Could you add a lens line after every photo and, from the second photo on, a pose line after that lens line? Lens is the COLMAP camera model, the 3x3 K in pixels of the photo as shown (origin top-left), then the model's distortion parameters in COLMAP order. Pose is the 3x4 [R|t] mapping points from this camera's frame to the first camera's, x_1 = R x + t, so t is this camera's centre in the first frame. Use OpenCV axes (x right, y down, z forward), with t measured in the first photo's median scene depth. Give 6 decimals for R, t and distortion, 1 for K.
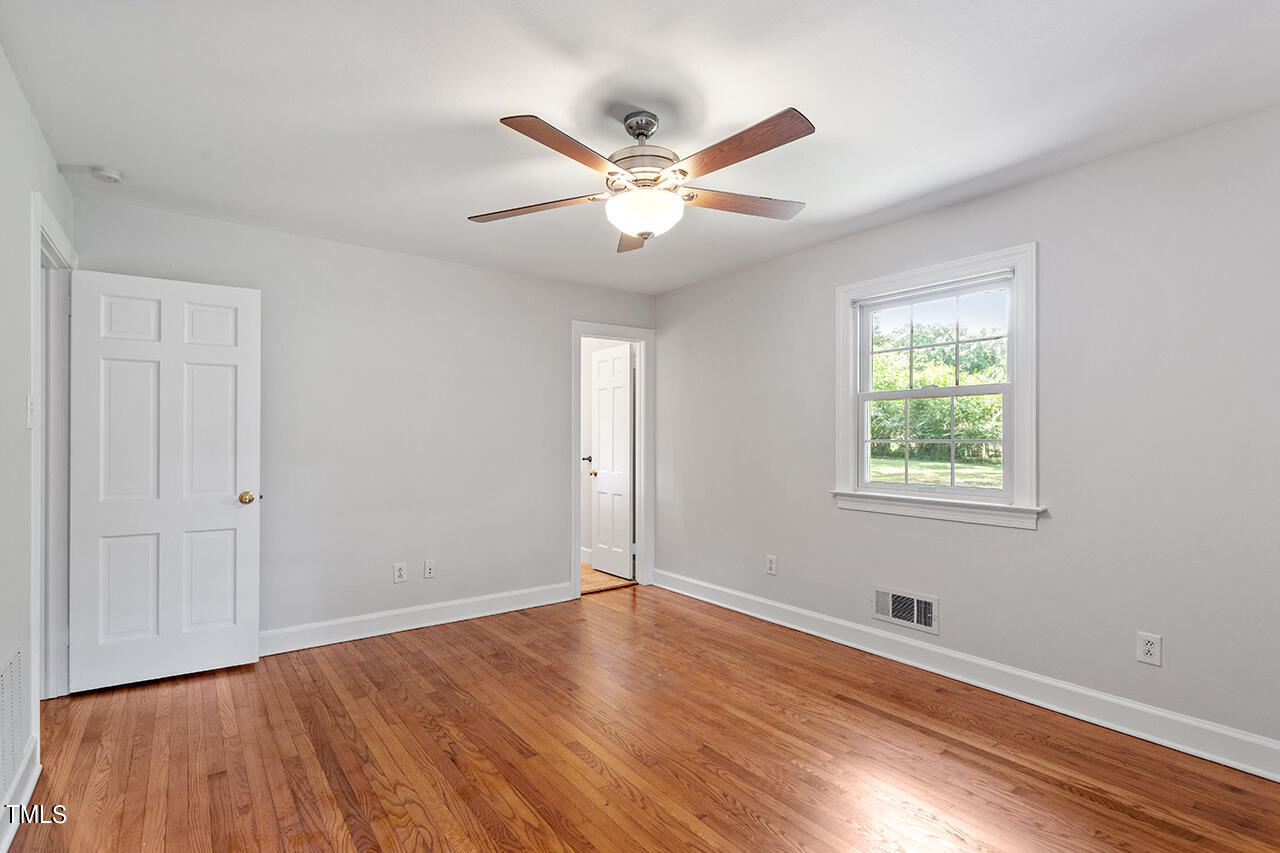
lens RADIAL K [[610.0, 0, 637.3], [0, 610.0, 432.8], [0, 0, 1]] dist [0.004485, -0.000054]
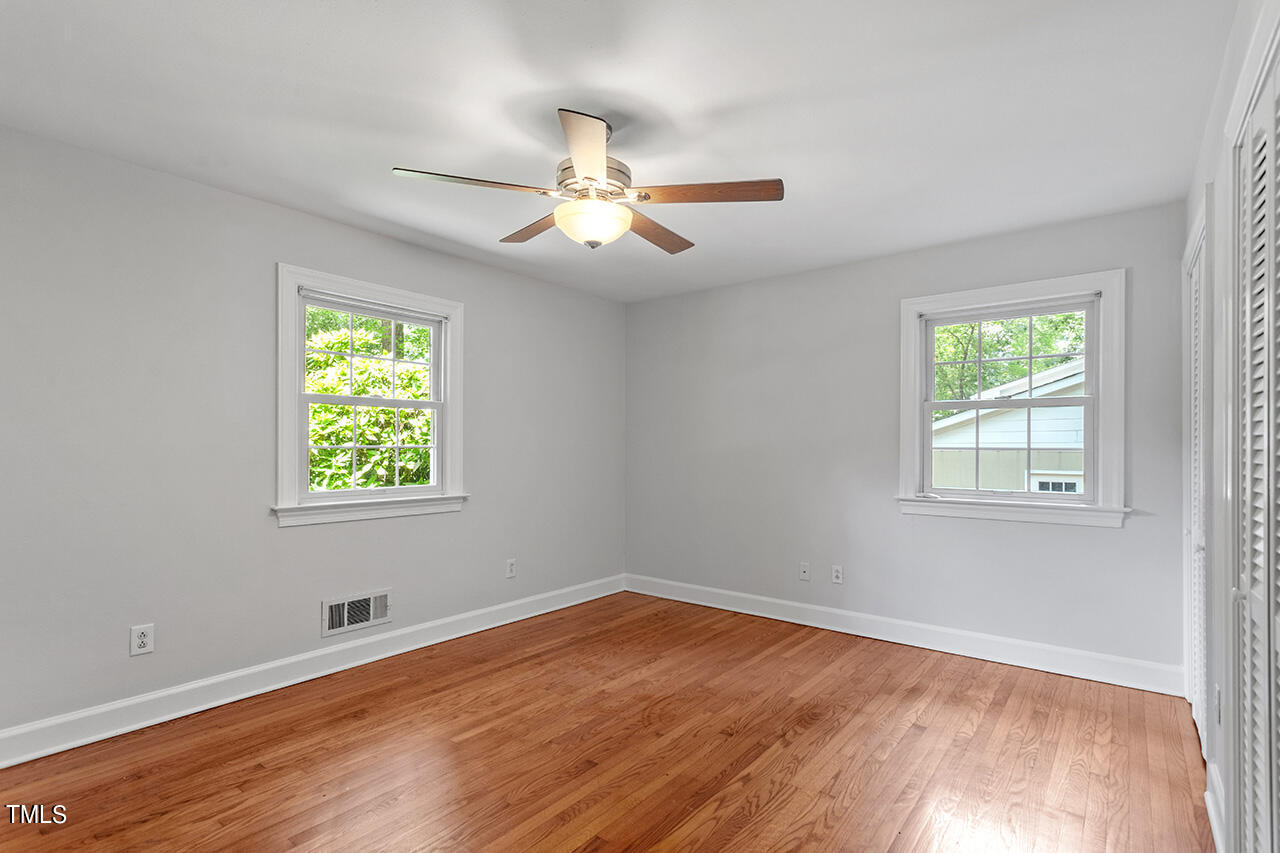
lens RADIAL K [[610.0, 0, 653.4], [0, 610.0, 435.8], [0, 0, 1]] dist [0.004485, -0.000054]
pose [[-0.277556, 0.016828, 0.960562, -0.752261], [-0.014611, 0.999657, -0.021735, 0.010957], [-0.960598, -0.020067, -0.277215, 0.902233]]
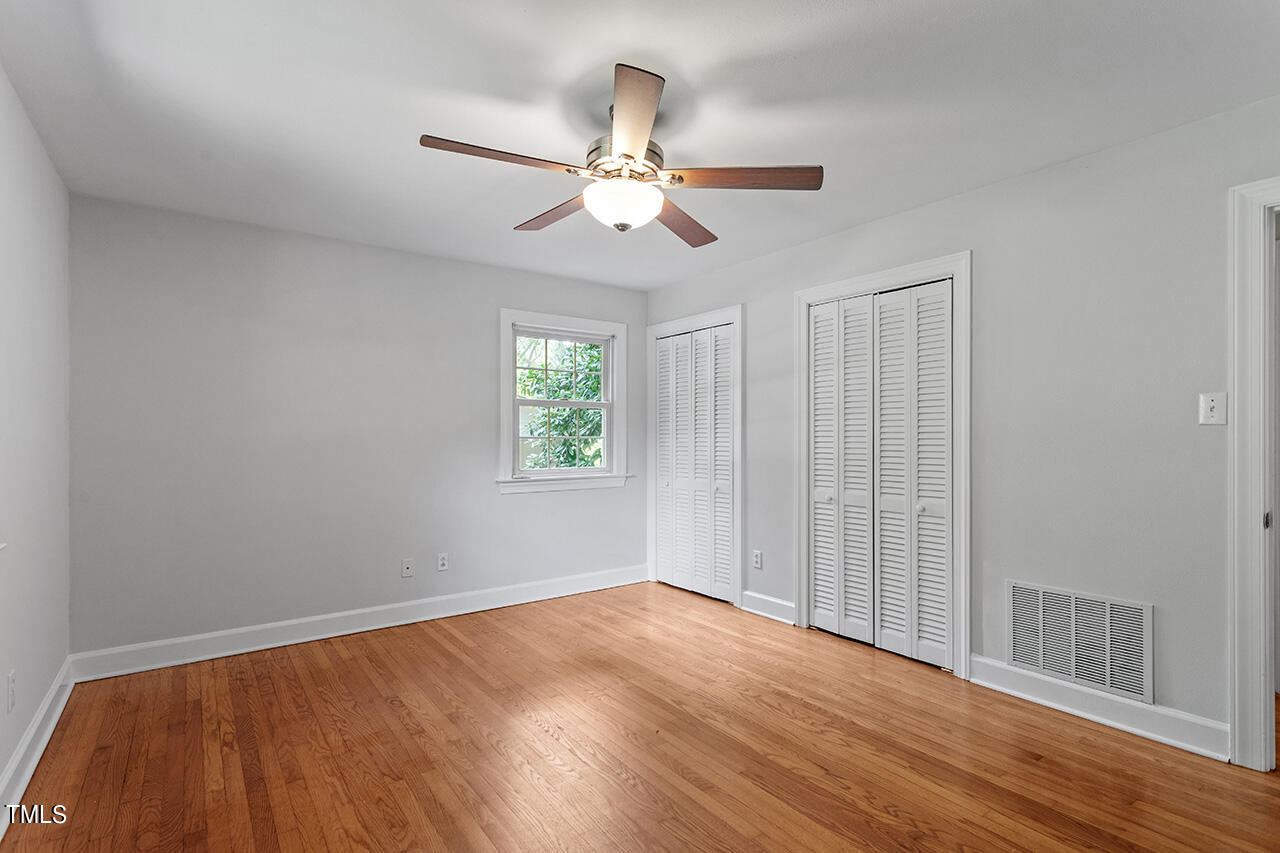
lens RADIAL K [[610.0, 0, 641.0], [0, 610.0, 432.7], [0, 0, 1]] dist [0.004485, -0.000054]
pose [[-0.999997, 0.001888, -0.001772, -0.010481], [0.001922, 0.999818, -0.018997, 0.018877], [0.001736, -0.019000, -0.999818, 1.507095]]
